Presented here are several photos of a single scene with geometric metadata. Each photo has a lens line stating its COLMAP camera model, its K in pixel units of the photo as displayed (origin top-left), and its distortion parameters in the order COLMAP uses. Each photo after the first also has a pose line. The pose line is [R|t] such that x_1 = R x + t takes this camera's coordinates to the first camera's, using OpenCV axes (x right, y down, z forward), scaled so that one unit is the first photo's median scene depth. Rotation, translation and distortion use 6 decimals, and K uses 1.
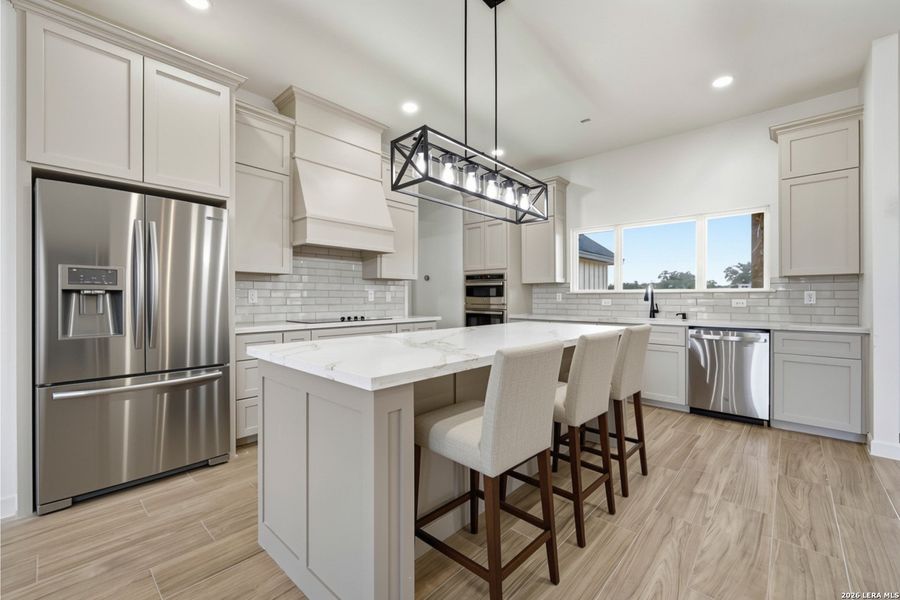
lens RADIAL K [[369.9, 0, 448.2], [0, 369.9, 299.7], [0, 0, 1]] dist [0.000436, -0.000023]
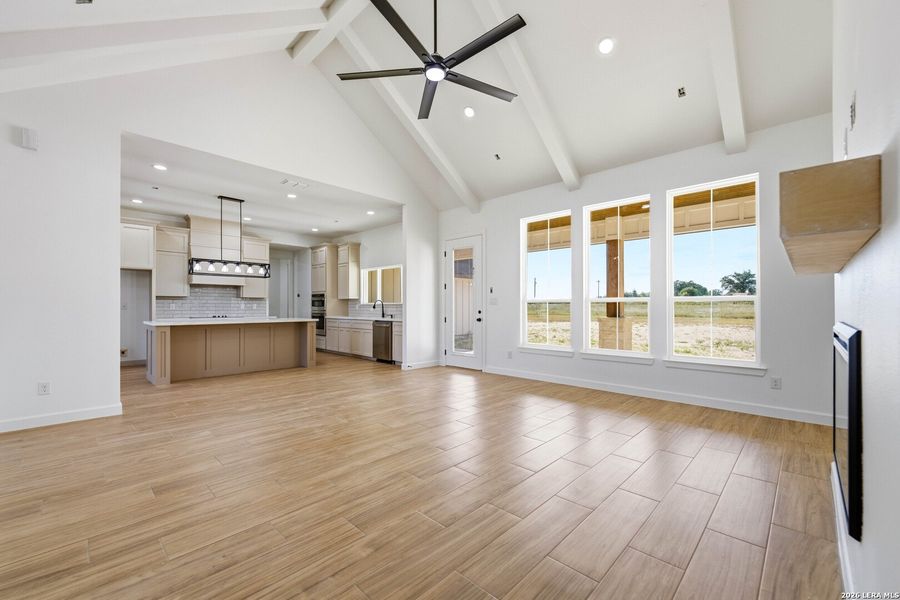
lens RADIAL K [[369.9, 0, 452.1], [0, 369.9, 304.9], [0, 0, 1]] dist [0.000436, -0.000023]
pose [[0.999813, 0.000190, -0.019357, 0.987586], [-0.000350, 0.999966, -0.008250, -0.001285], [0.019355, 0.008256, 0.999779, -0.984361]]
